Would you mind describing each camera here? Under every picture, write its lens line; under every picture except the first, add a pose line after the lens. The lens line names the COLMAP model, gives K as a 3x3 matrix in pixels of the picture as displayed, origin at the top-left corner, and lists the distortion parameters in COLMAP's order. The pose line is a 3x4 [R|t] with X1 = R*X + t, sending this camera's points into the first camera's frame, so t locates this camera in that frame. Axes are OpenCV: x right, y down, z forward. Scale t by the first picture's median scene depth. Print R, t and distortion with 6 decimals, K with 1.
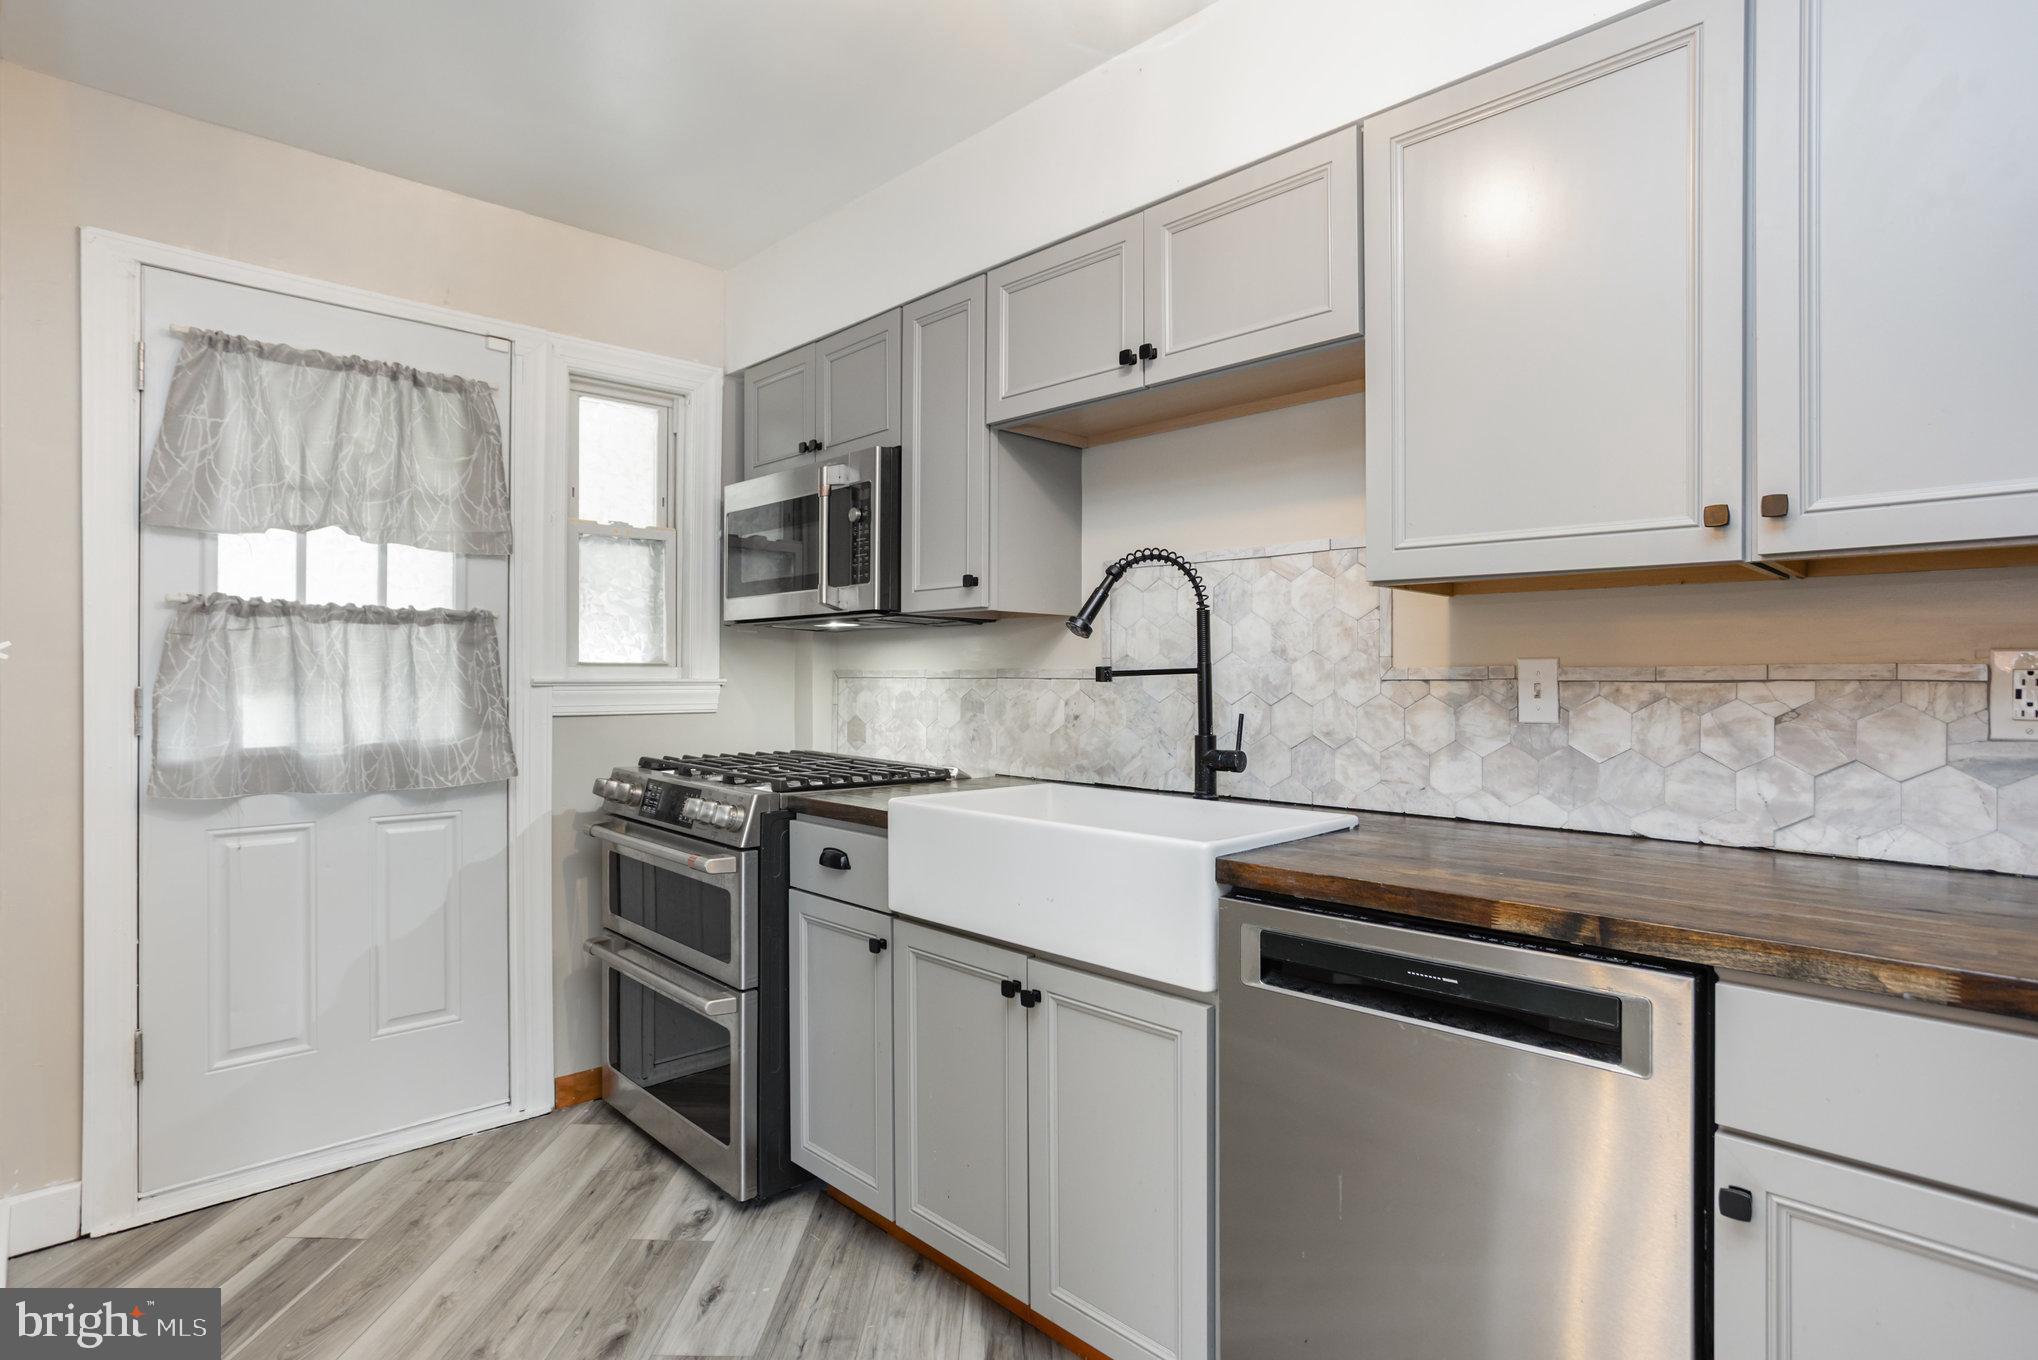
lens RADIAL K [[1066.3, 0, 1004.7], [0, 1066.3, 683.5], [0, 0, 1]] dist [-0.016519, 0.010748]
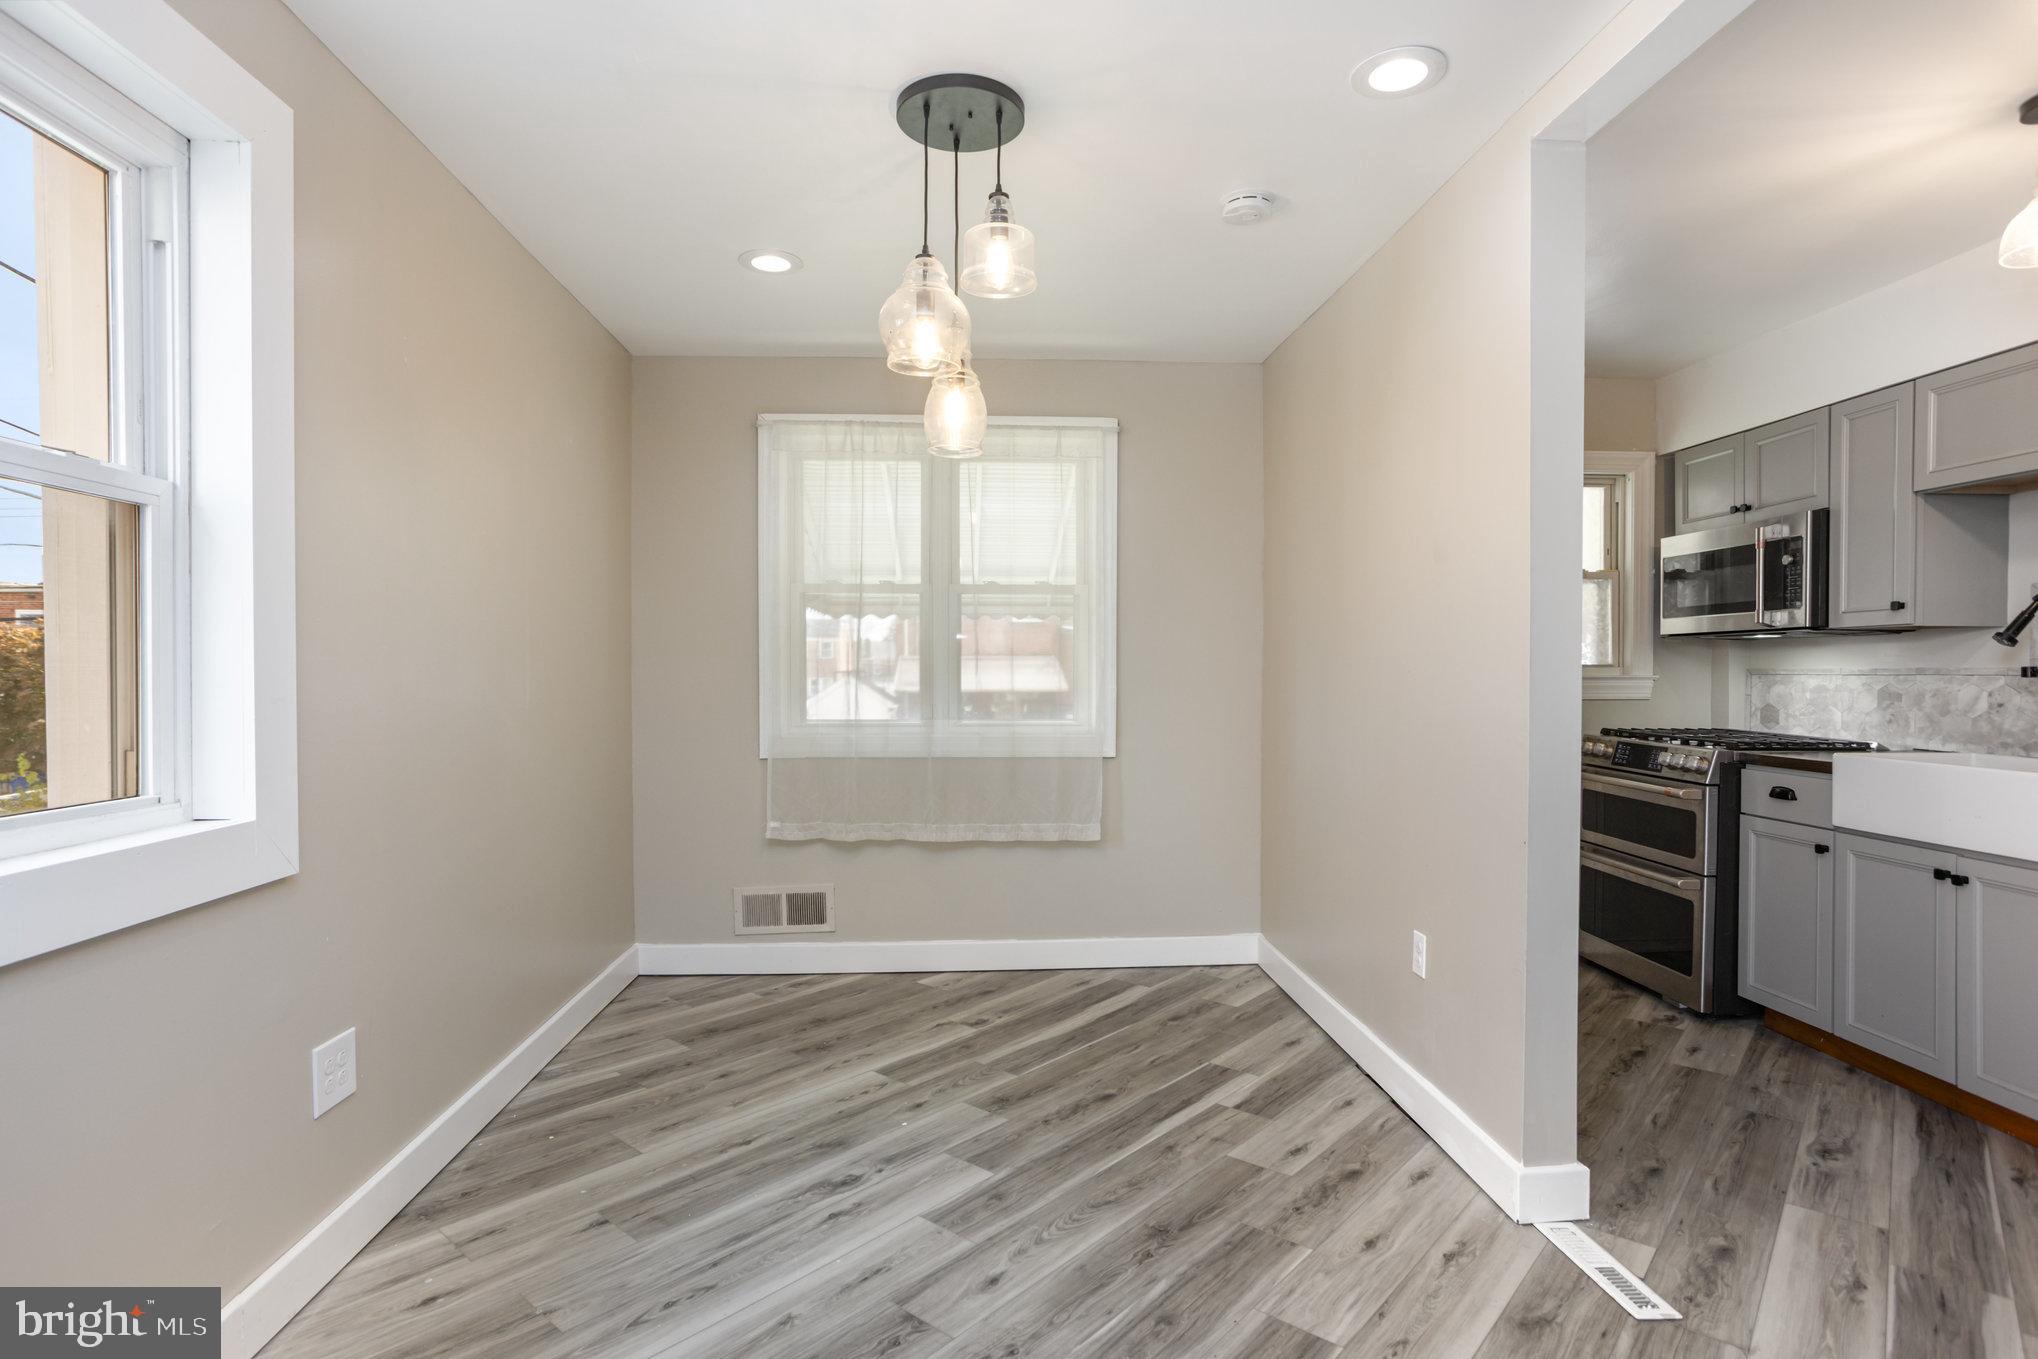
lens RADIAL K [[1066.3, 0, 997.3], [0, 1066.3, 692.7], [0, 0, 1]] dist [-0.016519, 0.010748]
pose [[0.772875, 0.008130, -0.634507, -0.058165], [0.000228, 0.999914, 0.013090, -0.000225], [0.634559, -0.010262, 0.772807, -0.768868]]
